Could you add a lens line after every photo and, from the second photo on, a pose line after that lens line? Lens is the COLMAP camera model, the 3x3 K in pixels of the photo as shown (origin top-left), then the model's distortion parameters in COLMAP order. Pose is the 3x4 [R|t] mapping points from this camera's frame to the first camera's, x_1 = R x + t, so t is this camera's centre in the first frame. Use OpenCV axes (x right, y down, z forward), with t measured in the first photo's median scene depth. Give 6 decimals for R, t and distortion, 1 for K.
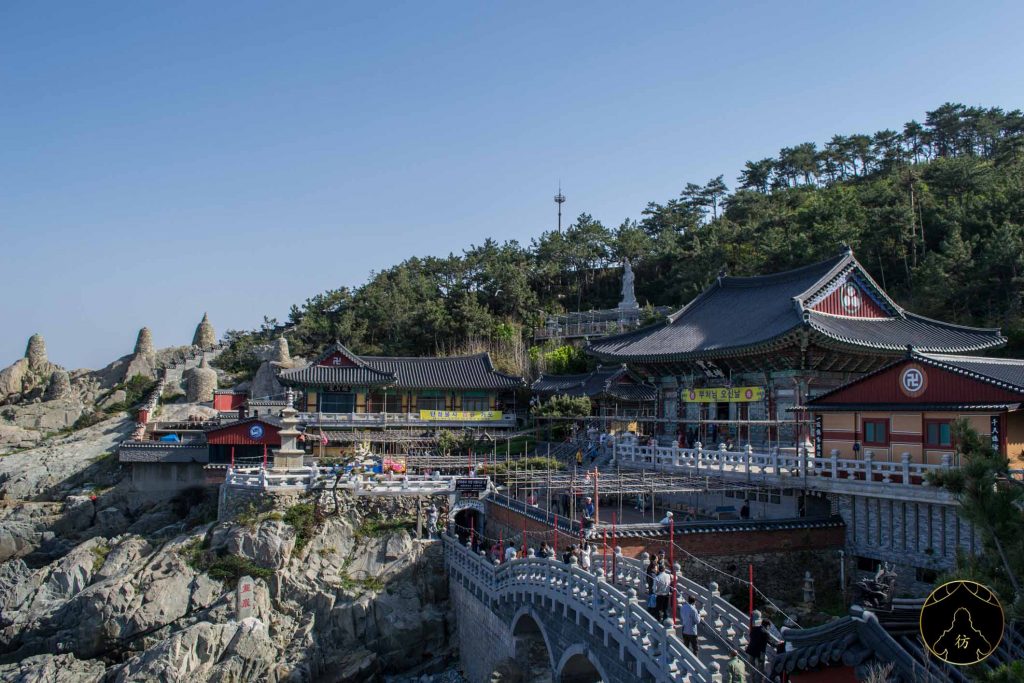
lens RADIAL K [[832.5, 0, 512.0], [0, 832.5, 341.5], [0, 0, 1]] dist [-0.077113, 0.005613]
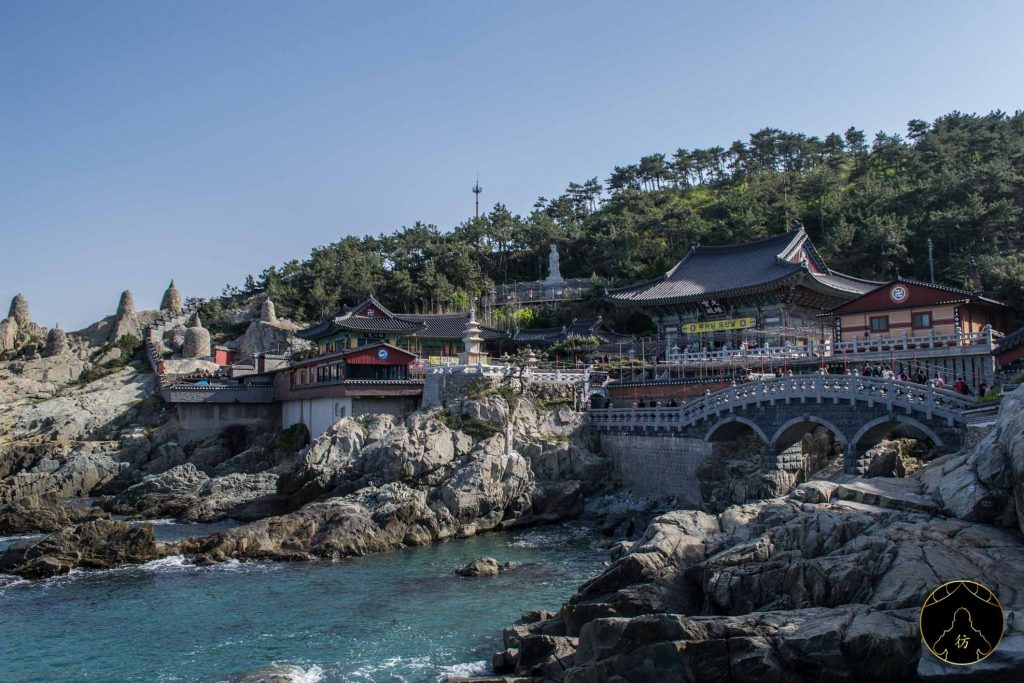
lens RADIAL K [[832.5, 0, 512.0], [0, 832.5, 341.5], [0, 0, 1]] dist [-0.077113, 0.005613]
pose [[0.961945, 0.000577, 0.273242, -0.364536], [0.000541, 0.999992, -0.004015, 0.074670], [-0.273242, 0.004010, 0.961937, -0.204440]]
